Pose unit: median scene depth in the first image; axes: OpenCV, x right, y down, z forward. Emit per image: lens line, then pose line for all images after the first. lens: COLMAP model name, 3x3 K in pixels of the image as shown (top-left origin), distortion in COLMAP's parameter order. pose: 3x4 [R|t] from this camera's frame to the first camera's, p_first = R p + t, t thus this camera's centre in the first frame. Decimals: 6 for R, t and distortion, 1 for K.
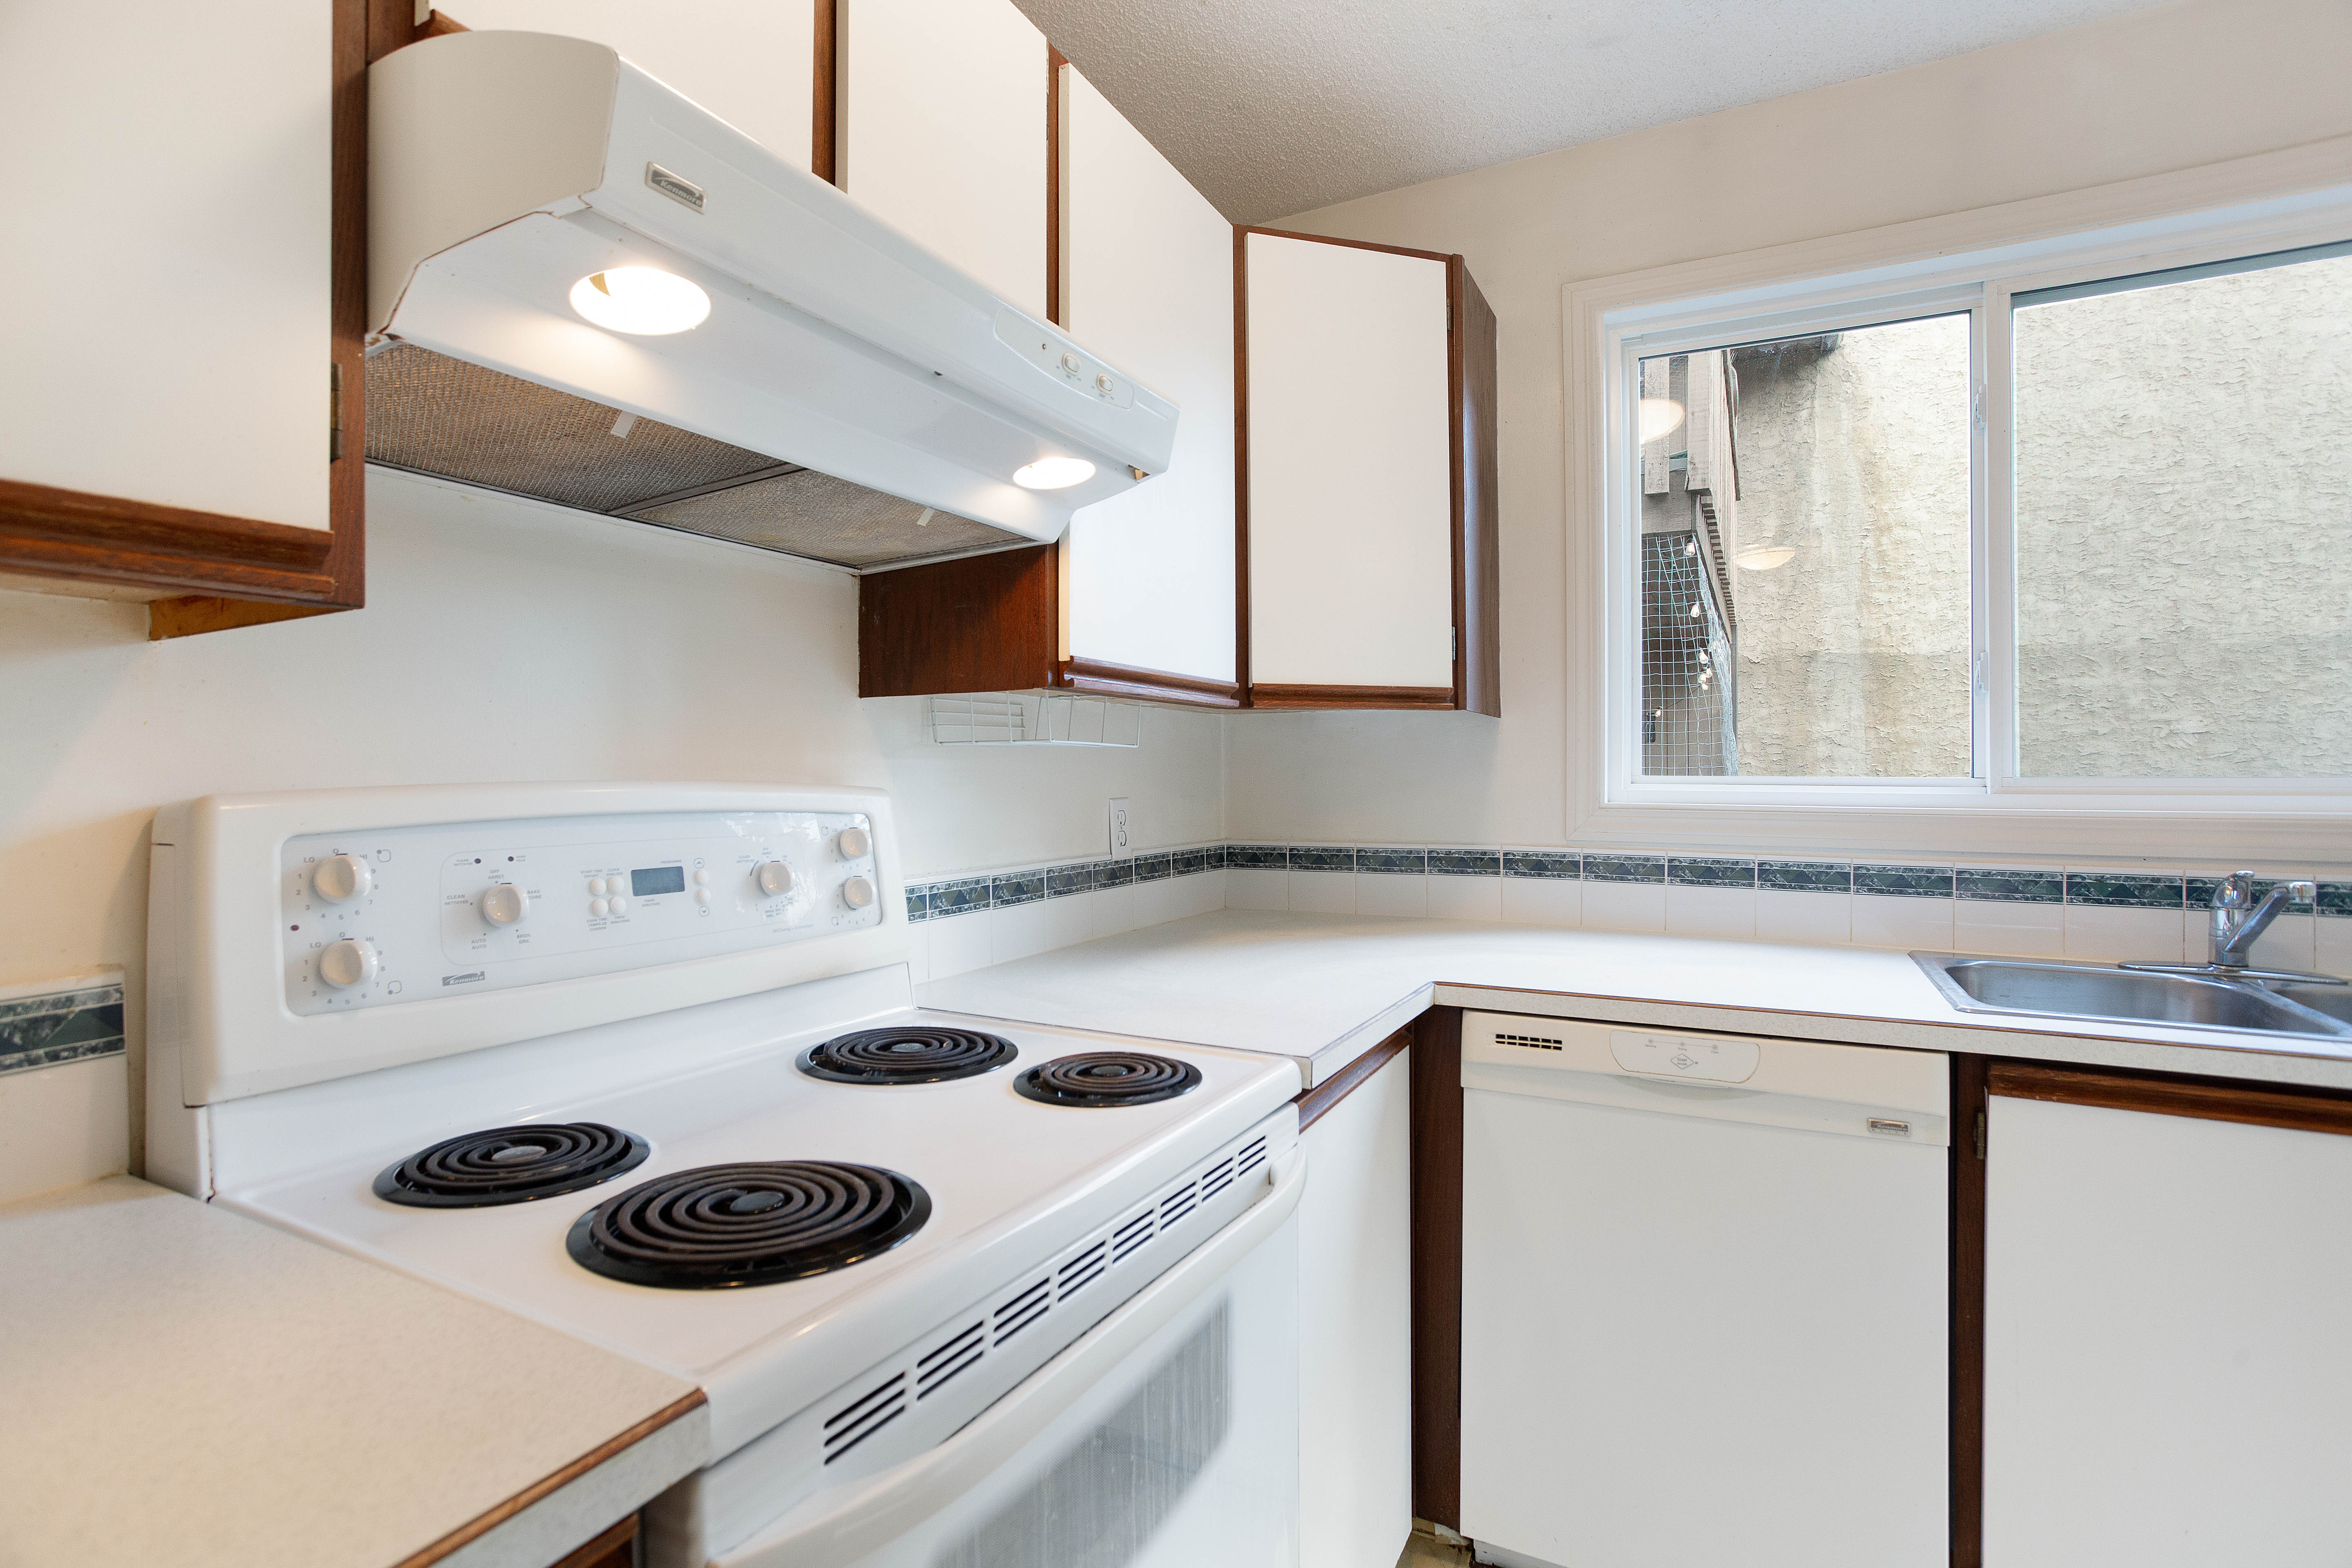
lens RADIAL K [[1128.1, 0, 1160.1], [0, 1128.1, 768.9], [0, 0, 1]] dist [-0.045100, 0.021297]
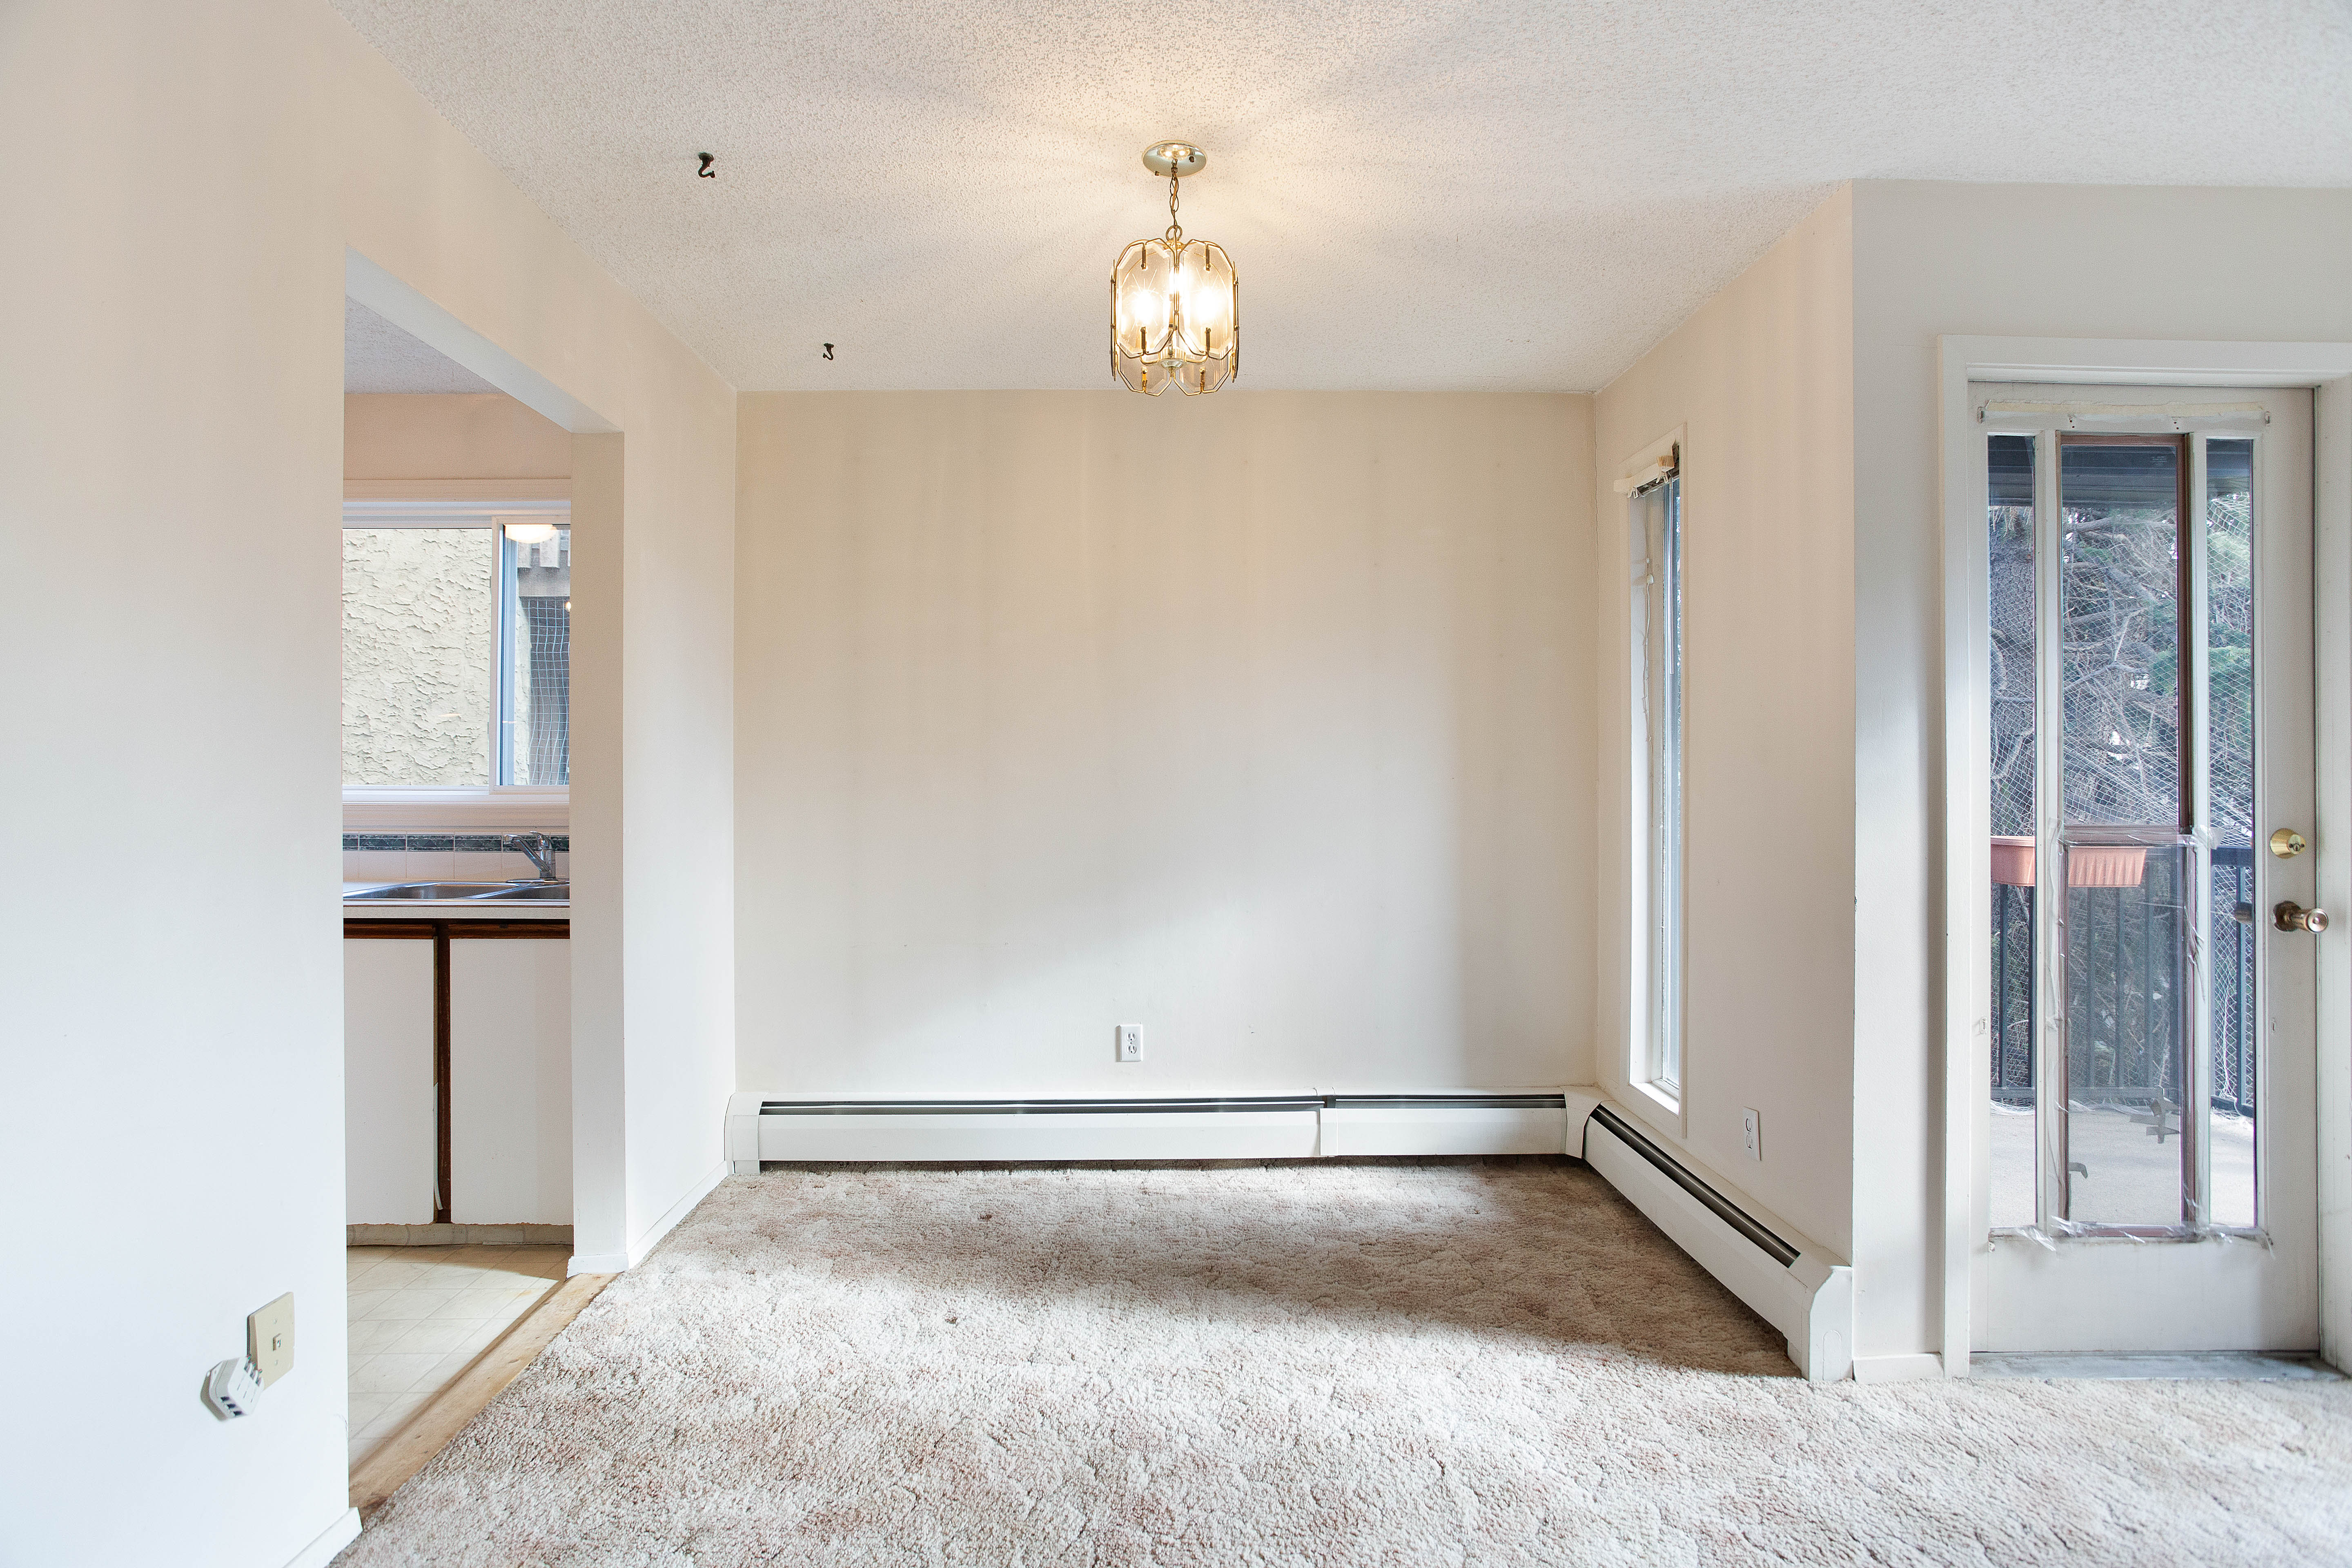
lens RADIAL K [[1128.1, 0, 1166.4], [0, 1128.1, 768.8], [0, 0, 1]] dist [-0.045100, 0.021297]
pose [[0.874457, 0.000905, 0.485102, 0.888350], [-0.000737, 1.000000, -0.000537, -0.022358], [-0.485103, 0.000112, 0.874457, -1.250542]]
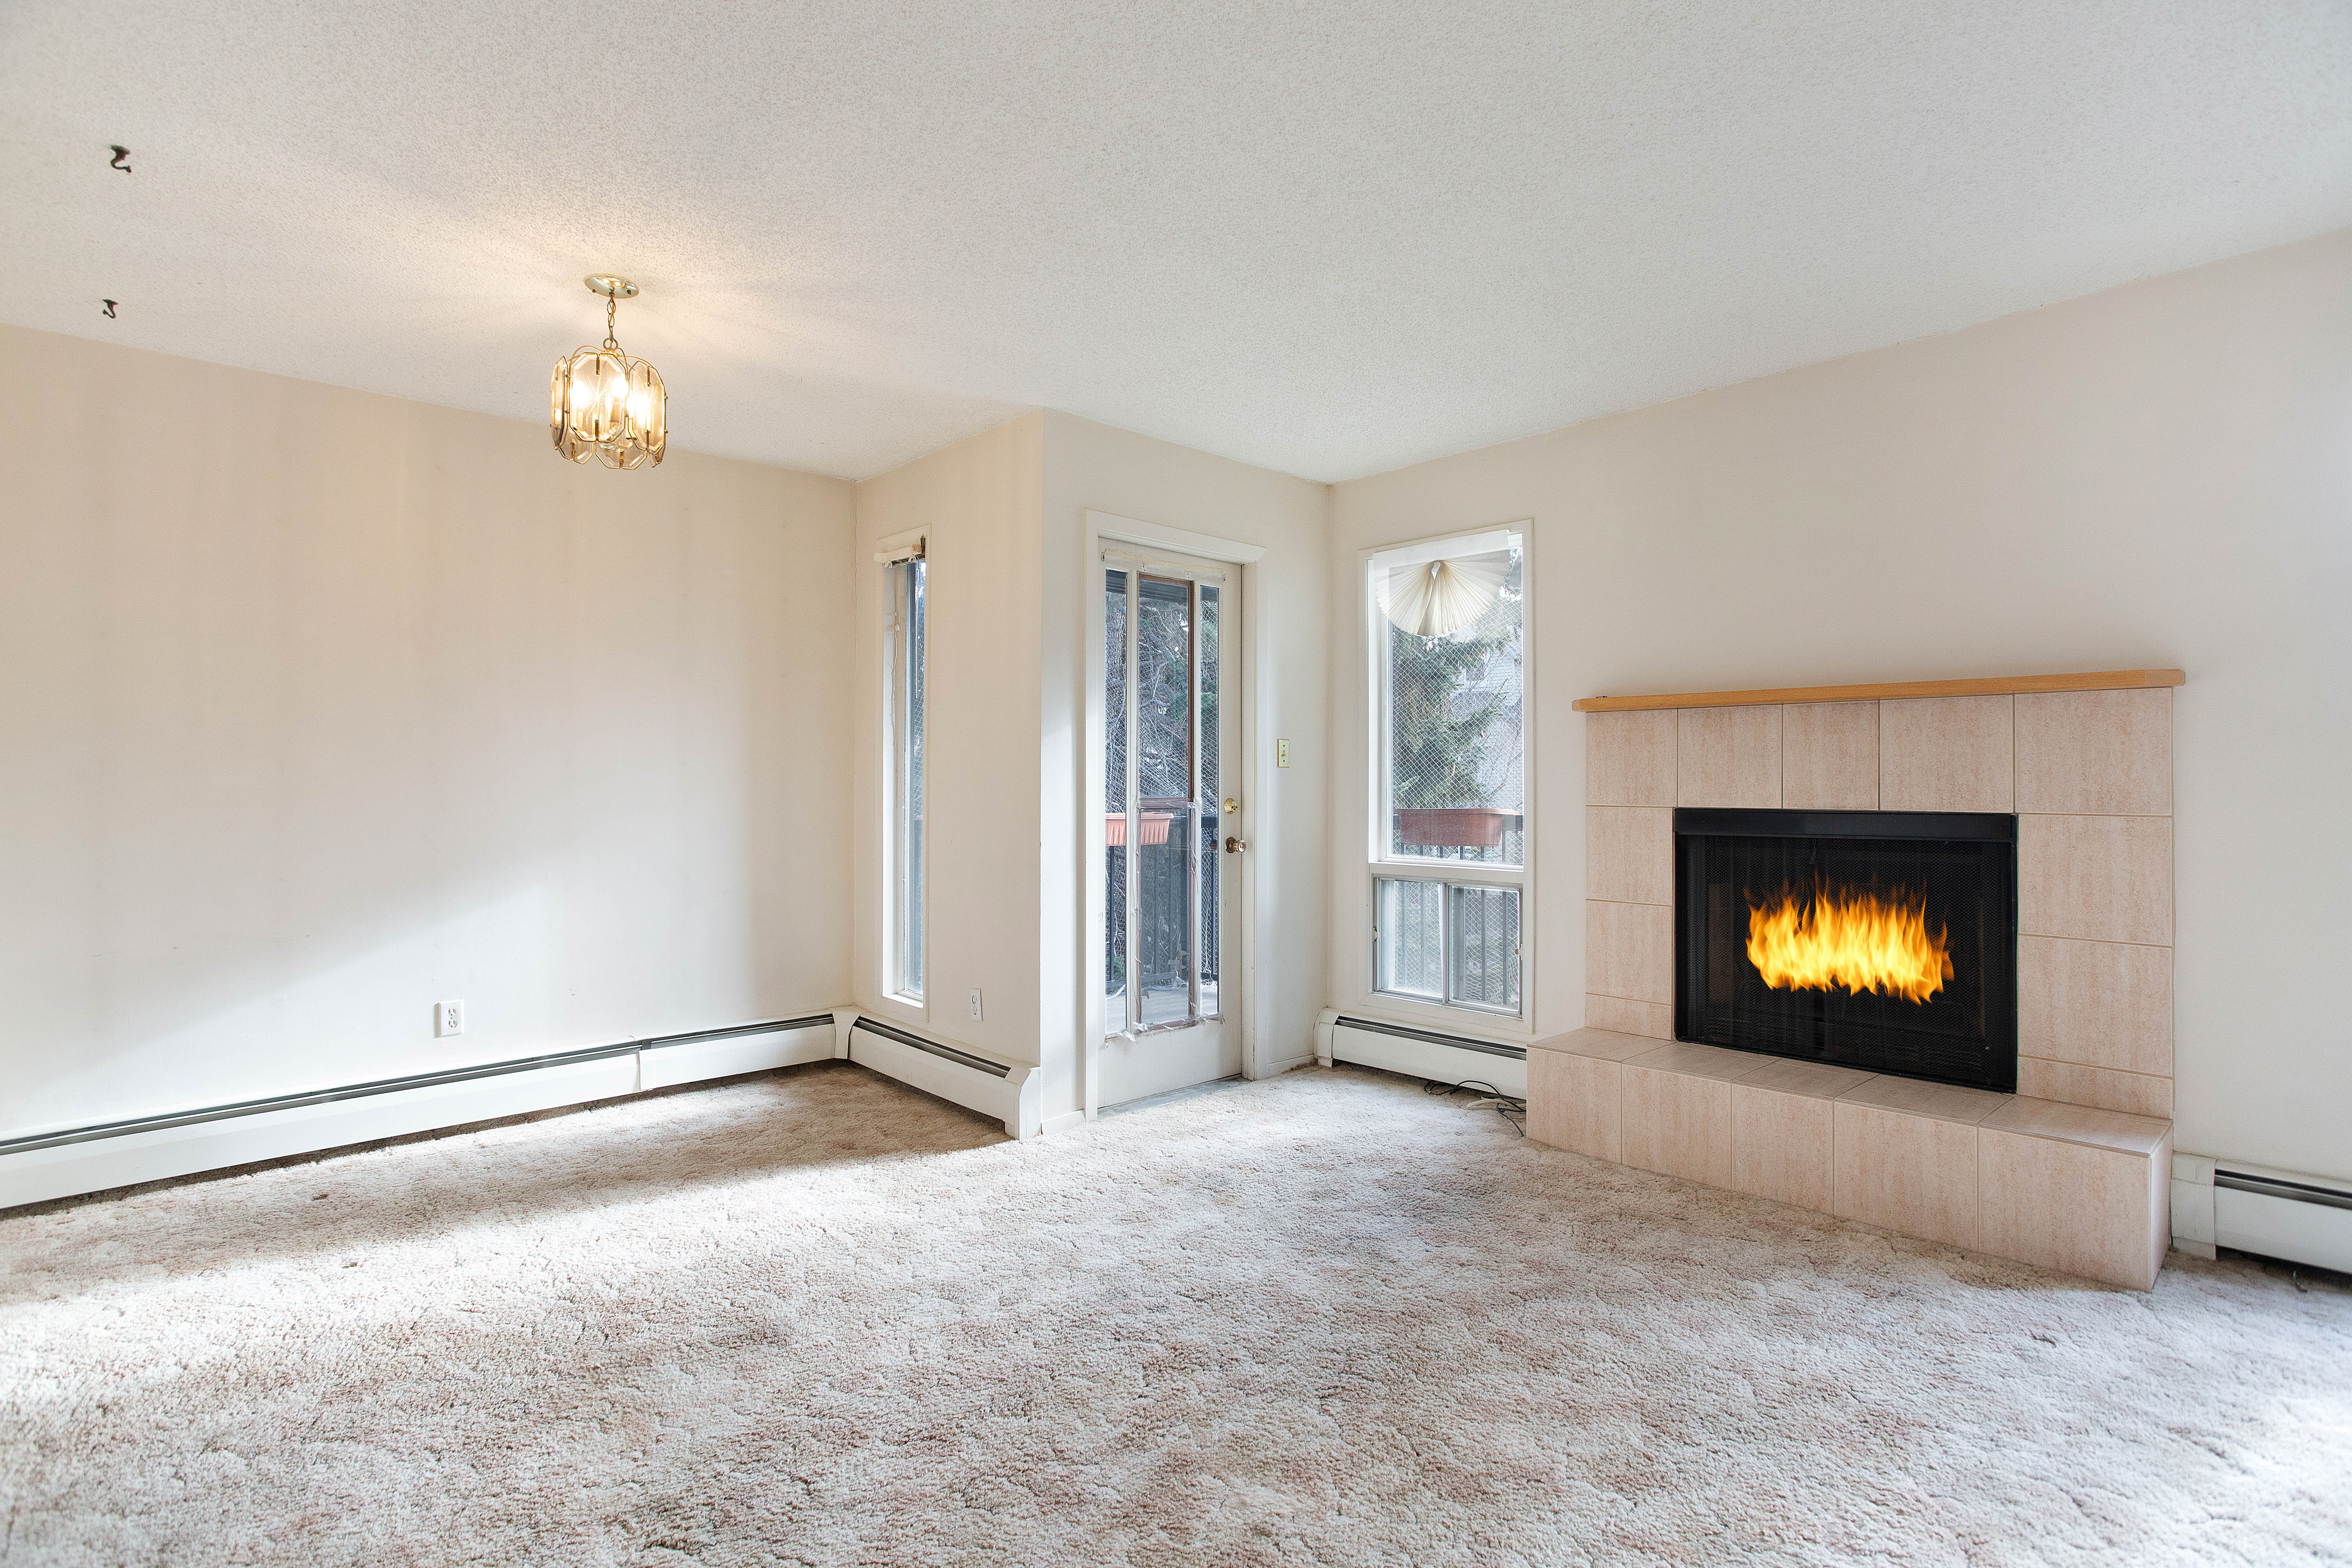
lens RADIAL K [[1128.1, 0, 1162.9], [0, 1128.1, 768.8], [0, 0, 1]] dist [-0.045100, 0.021297]
pose [[0.330986, 0.005519, 0.943620, 0.278531], [-0.004624, 0.999980, -0.004226, -0.007781], [-0.943624, -0.002964, 0.331005, -1.436931]]
